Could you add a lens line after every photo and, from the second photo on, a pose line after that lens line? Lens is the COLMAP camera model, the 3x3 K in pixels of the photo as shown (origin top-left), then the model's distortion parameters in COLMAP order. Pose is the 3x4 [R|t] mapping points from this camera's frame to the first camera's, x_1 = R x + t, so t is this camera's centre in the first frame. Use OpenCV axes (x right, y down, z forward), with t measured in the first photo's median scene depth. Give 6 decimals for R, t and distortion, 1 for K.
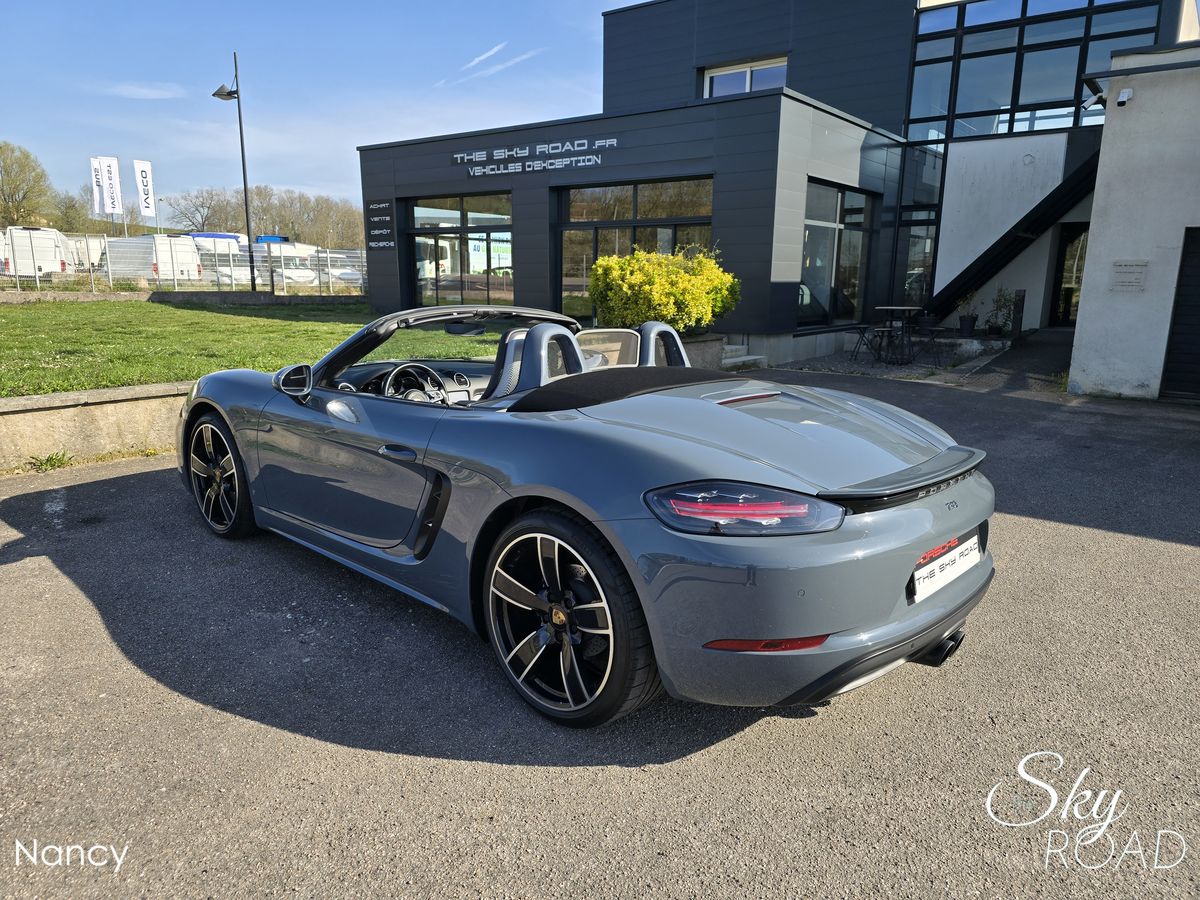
lens RADIAL K [[805.2, 0, 594.8], [0, 805.2, 457.6], [0, 0, 1]] dist [0.052092, -0.047426]
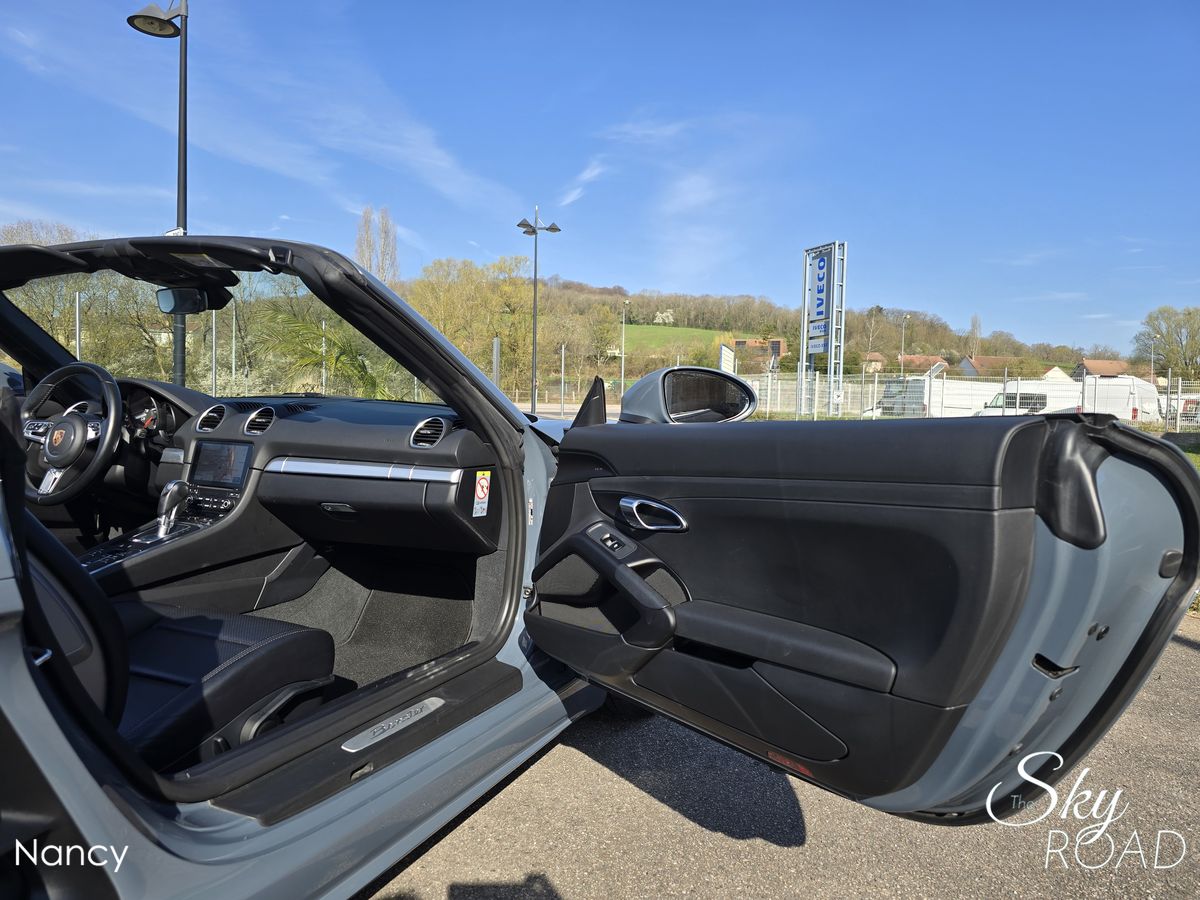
lens RADIAL K [[798.8, 0, 596.2], [0, 798.8, 454.8], [0, 0, 1]] dist [0.061810, -0.053929]
pose [[0.317384, 0.039247, -0.947485, 0.086042], [-0.225626, 0.973576, -0.035251, -0.027204], [0.921065, 0.224966, 0.317852, 0.268976]]
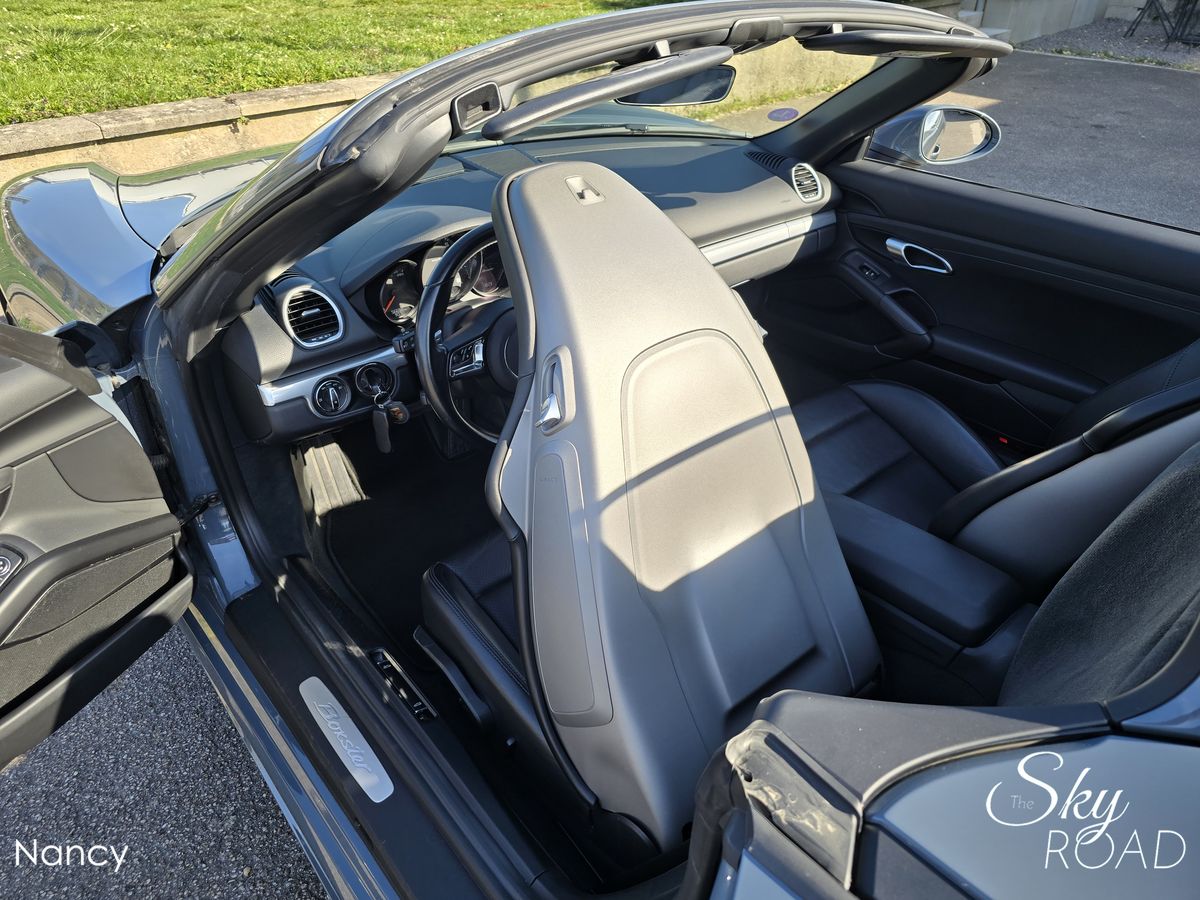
lens RADIAL K [[796.5, 0, 599.8], [0, 796.5, 440.9], [0, 0, 1]] dist [0.075861, -0.057258]
pose [[0.992801, 0.060730, -0.103234, -0.036398], [-0.019822, 0.933344, 0.358435, -0.034959], [0.118121, -0.353809, 0.927829, 0.161958]]
